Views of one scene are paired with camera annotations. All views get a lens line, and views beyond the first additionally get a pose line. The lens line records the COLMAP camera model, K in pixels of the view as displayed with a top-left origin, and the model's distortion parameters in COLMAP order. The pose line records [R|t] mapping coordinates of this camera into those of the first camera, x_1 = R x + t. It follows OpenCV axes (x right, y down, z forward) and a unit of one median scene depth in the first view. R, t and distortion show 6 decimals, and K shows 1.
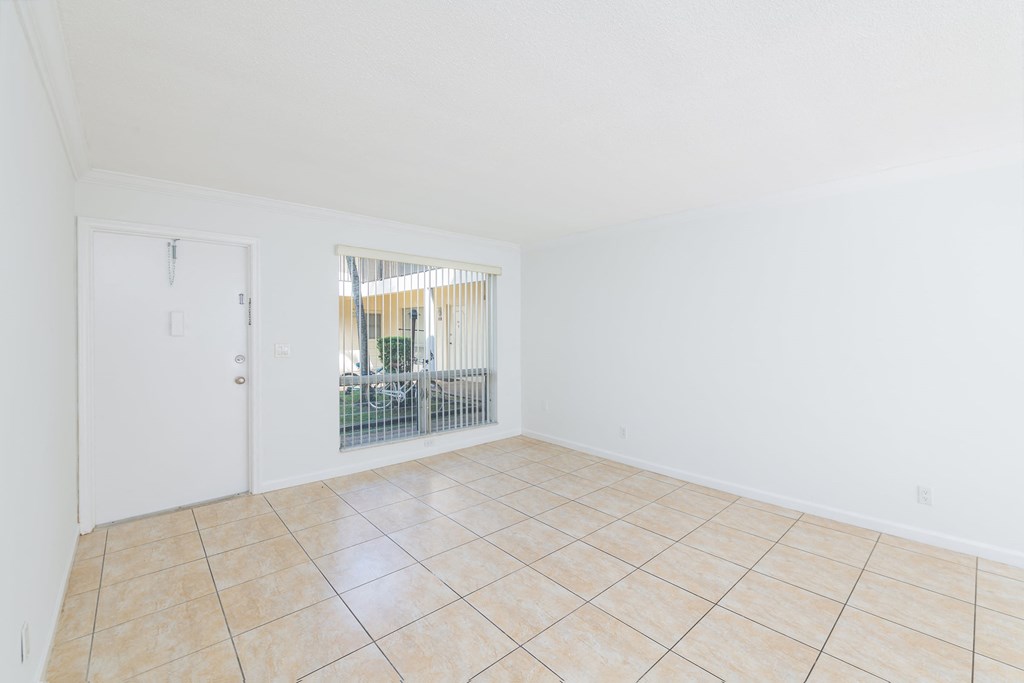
lens RADIAL K [[434.0, 0, 523.1], [0, 434.0, 328.9], [0, 0, 1]] dist [-0.001642, -0.001528]
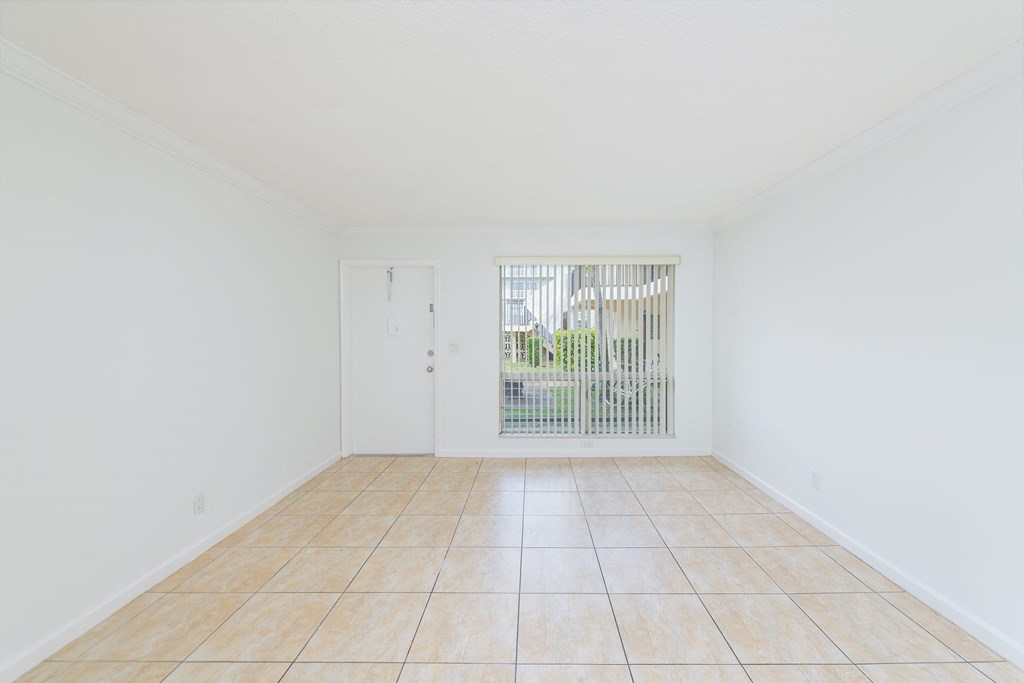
lens RADIAL K [[413.6, 0, 515.0], [0, 413.6, 326.2], [0, 0, 1]] dist [-0.004537, -0.001230]
pose [[0.722325, -0.014950, -0.691392, 0.495630], [0.009302, 0.999886, -0.011903, 0.008514], [0.691492, 0.002166, 0.722381, 0.321673]]
